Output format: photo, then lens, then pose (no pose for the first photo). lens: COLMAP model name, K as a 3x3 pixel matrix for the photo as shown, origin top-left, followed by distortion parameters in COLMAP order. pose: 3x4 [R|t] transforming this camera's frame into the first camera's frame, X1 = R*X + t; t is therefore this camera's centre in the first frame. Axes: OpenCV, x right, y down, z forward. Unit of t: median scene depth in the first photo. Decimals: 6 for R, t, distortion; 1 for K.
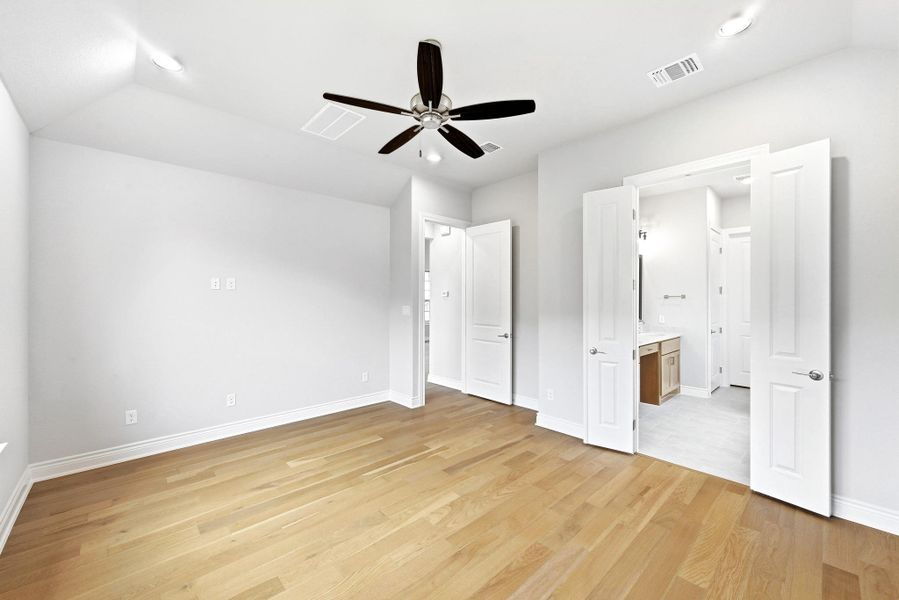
lens RADIAL K [[356.3, 0, 451.5], [0, 356.3, 300.2], [0, 0, 1]] dist [-0.000391, 0.000054]
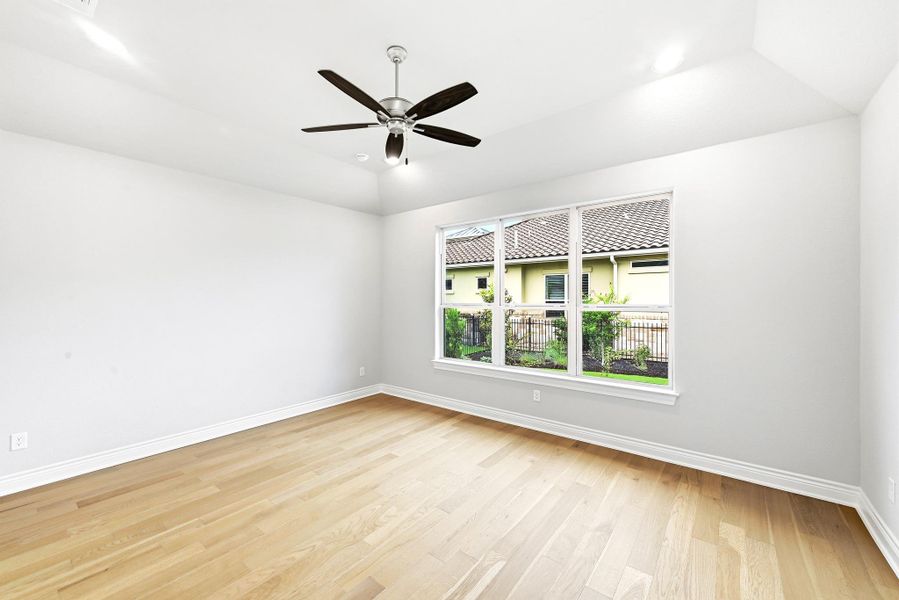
lens RADIAL K [[356.3, 0, 451.5], [0, 356.3, 300.2], [0, 0, 1]] dist [-0.000391, 0.000054]
pose [[-0.988589, -0.000055, -0.150641, -0.057689], [-0.000816, 0.999987, 0.004986, -0.007491], [0.150639, 0.005052, -0.988576, 1.961928]]
